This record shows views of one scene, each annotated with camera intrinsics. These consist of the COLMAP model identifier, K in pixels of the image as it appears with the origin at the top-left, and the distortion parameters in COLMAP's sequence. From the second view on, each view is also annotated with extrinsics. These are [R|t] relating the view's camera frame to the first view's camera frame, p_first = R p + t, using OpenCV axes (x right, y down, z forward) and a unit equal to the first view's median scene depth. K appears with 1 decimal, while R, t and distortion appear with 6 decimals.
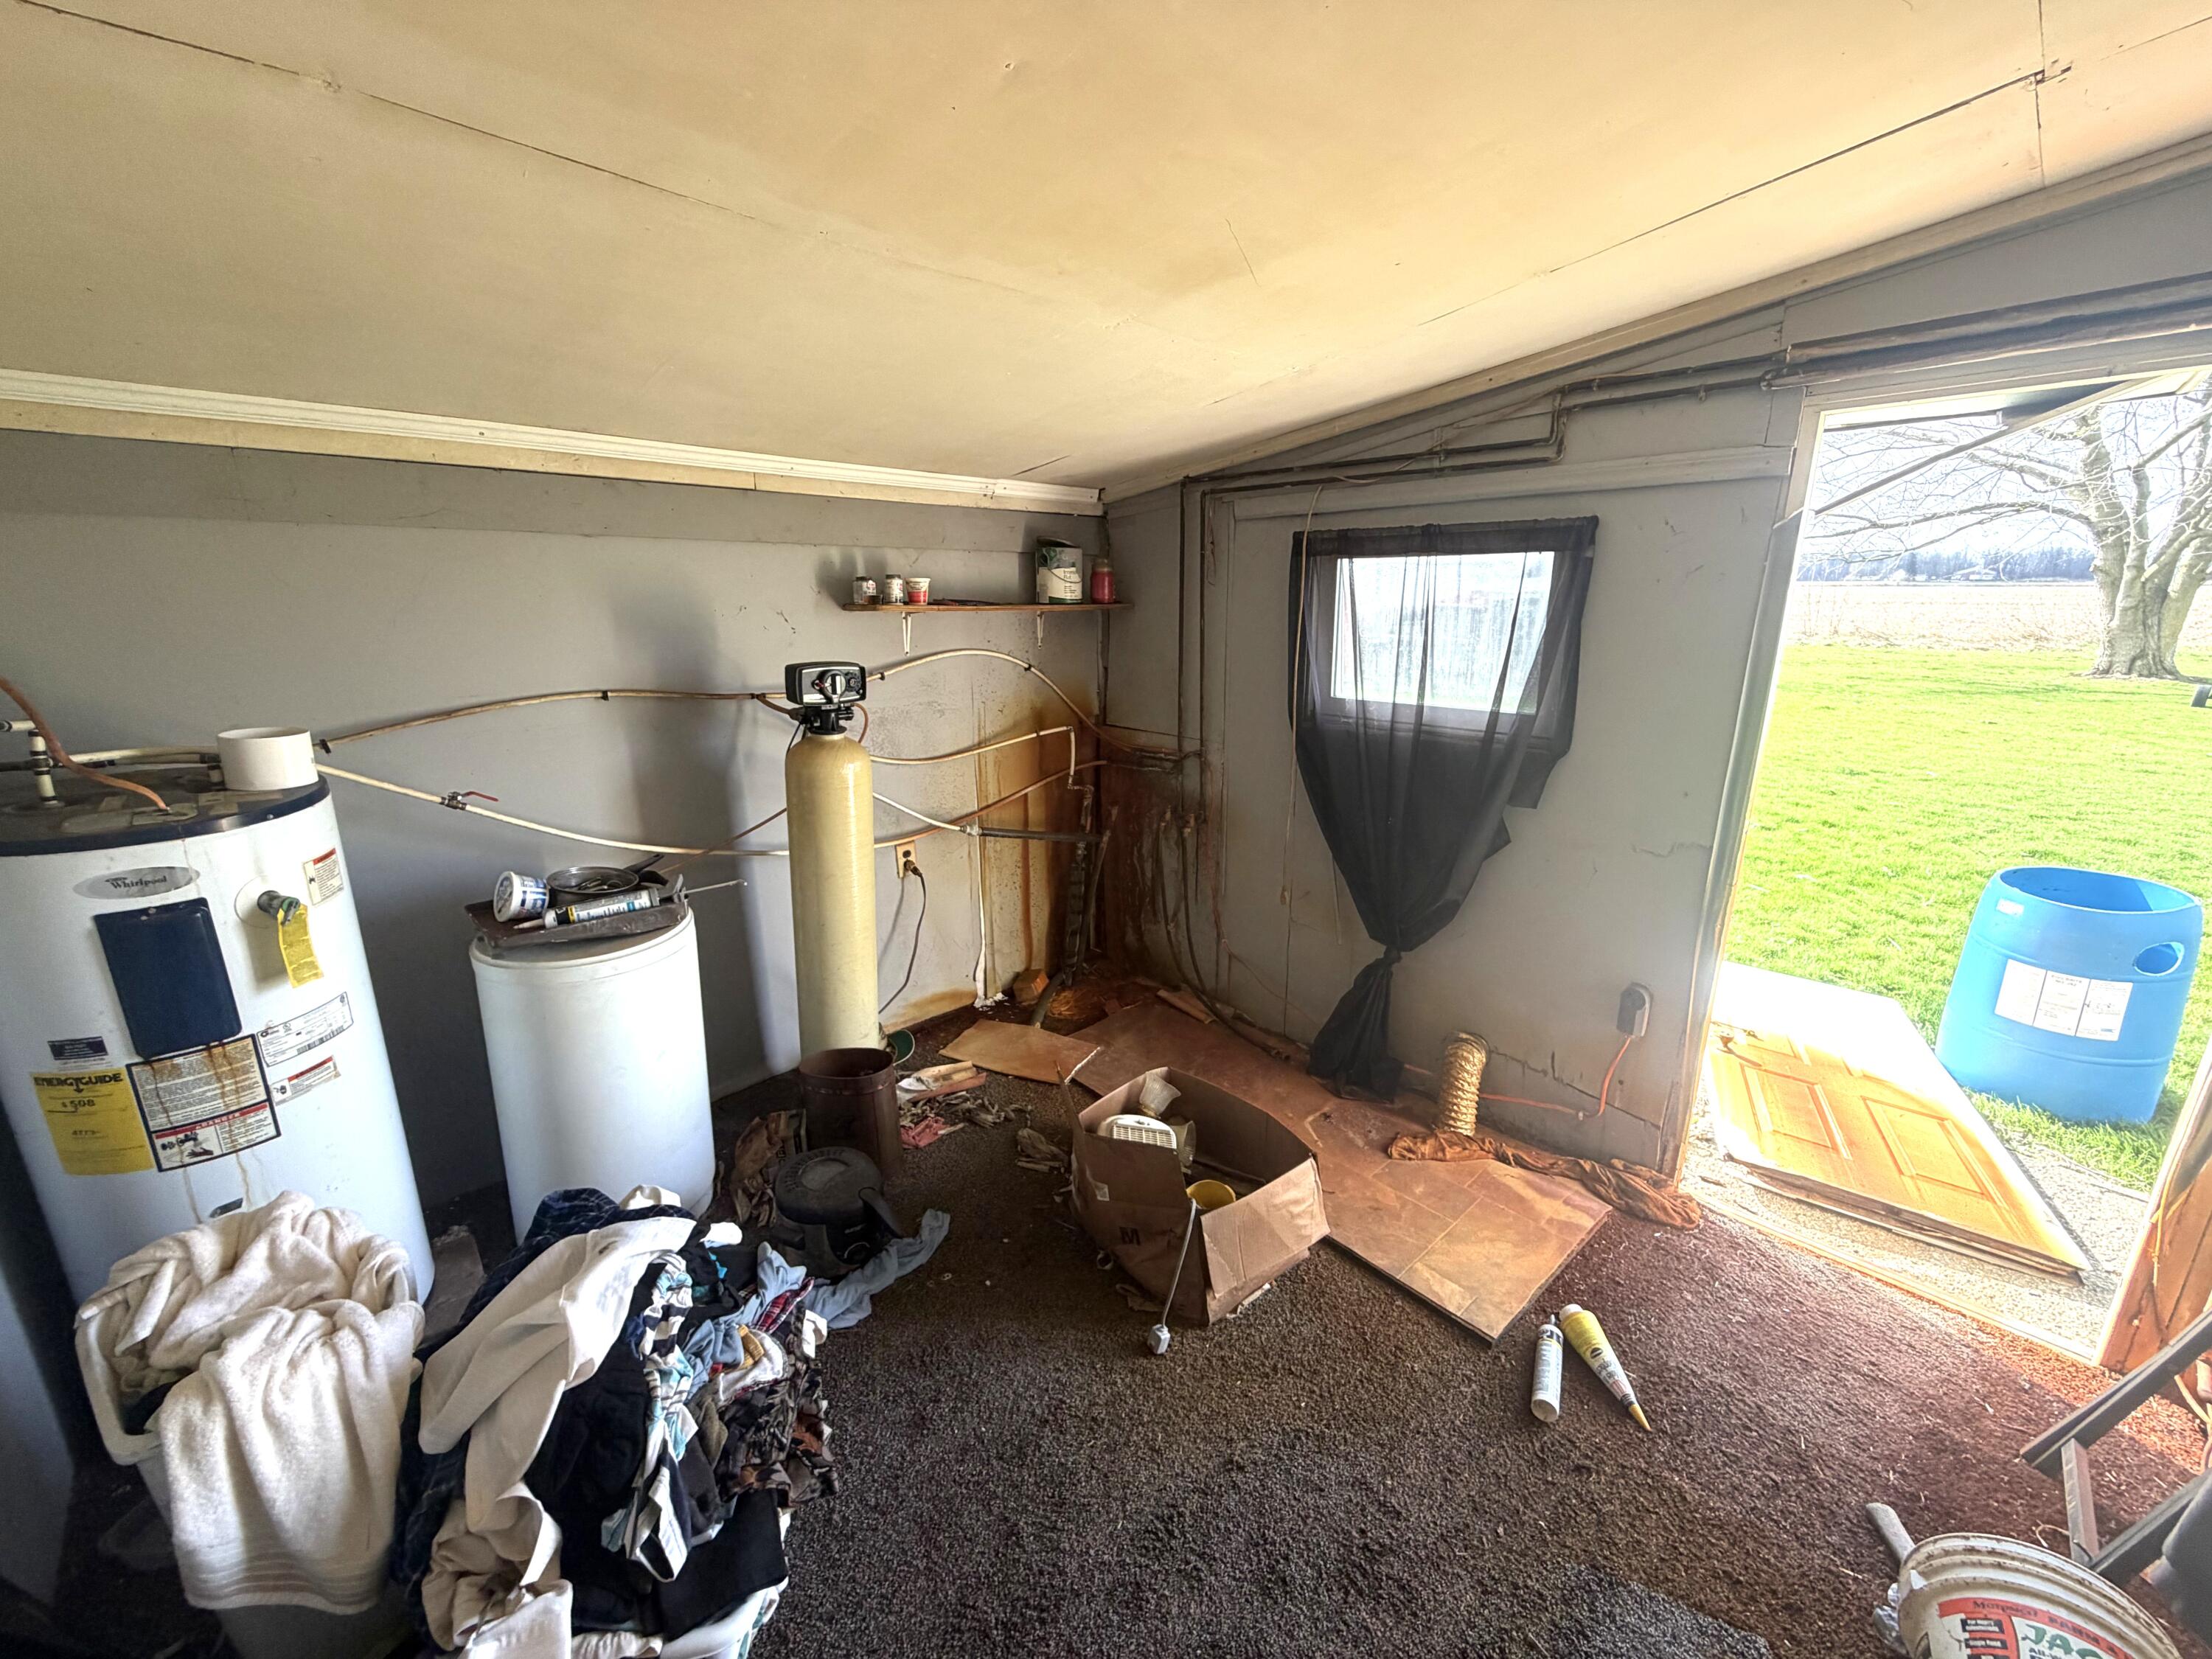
lens RADIAL K [[884.5, 0, 1109.7], [0, 884.5, 826.8], [0, 0, 1]] dist [0.000604, 0.000006]
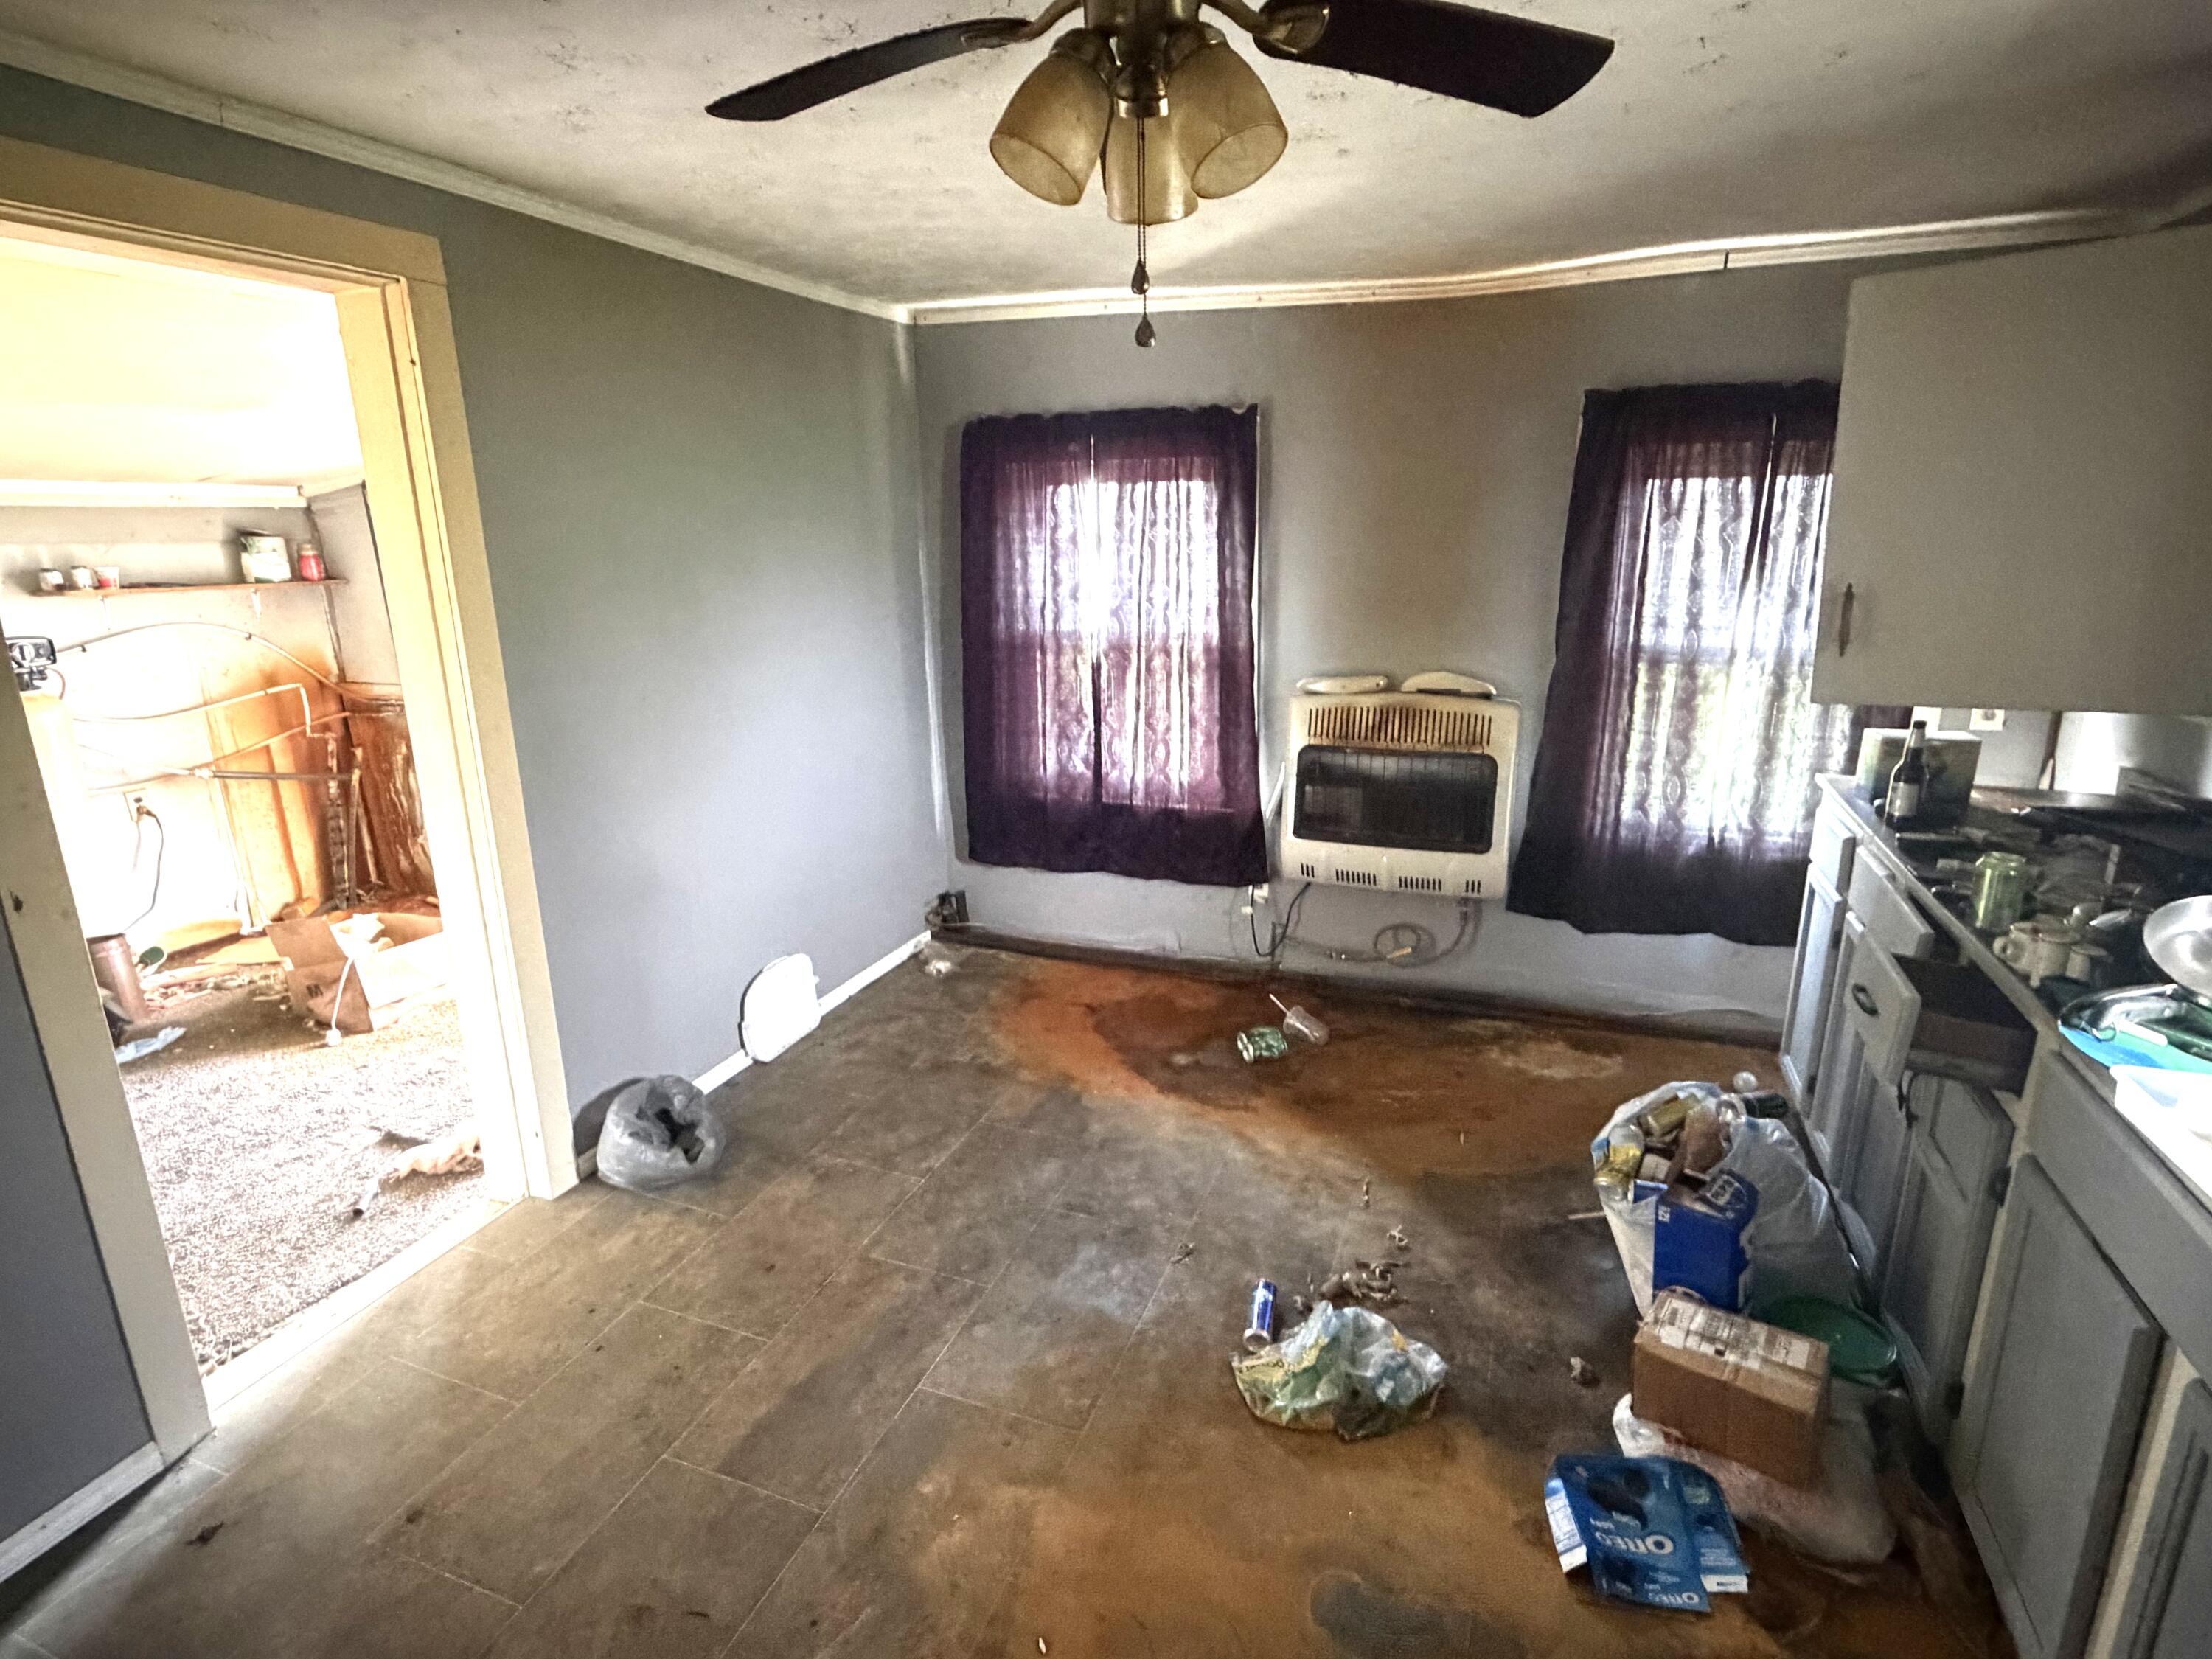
lens RADIAL K [[1106.9, 0, 1102.5], [0, 1106.9, 824.8], [0, 0, 1]] dist [-0.005805, -0.000606]
pose [[0.909564, -0.128364, 0.395242, 0.333681], [0.132548, 0.991034, 0.016829, 0.197226], [-0.393859, 0.037081, 0.918423, -0.800427]]
